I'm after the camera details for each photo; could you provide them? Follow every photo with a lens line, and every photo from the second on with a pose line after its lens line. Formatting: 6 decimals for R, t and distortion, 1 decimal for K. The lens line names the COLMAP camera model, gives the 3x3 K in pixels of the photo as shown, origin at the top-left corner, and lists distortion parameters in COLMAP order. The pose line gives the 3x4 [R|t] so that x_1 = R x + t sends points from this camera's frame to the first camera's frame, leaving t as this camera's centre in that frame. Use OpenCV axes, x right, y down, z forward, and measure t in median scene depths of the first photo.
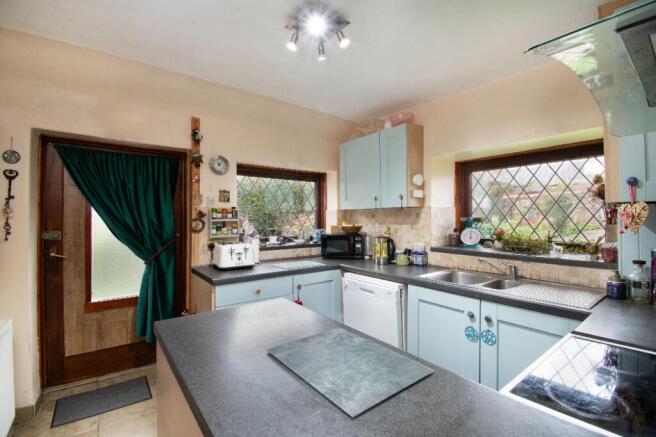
lens RADIAL K [[293.7, 0, 328.0], [0, 293.7, 218.5], [0, 0, 1]] dist [-0.002683, -0.000805]
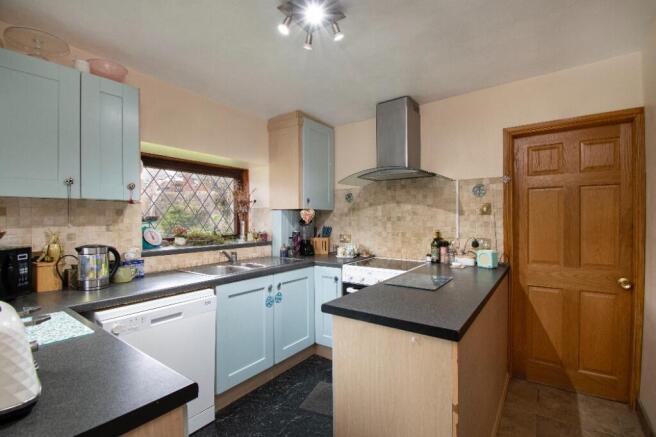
lens RADIAL K [[299.9, 0, 328.0], [0, 299.9, 218.5], [0, 0, 1]] dist [0.000310, -0.000047]
pose [[-0.277230, 0.001017, 0.960803, -0.635477], [0.003518, 0.999994, -0.000043, 0.007544], [-0.960797, 0.003368, -0.277232, 0.781787]]
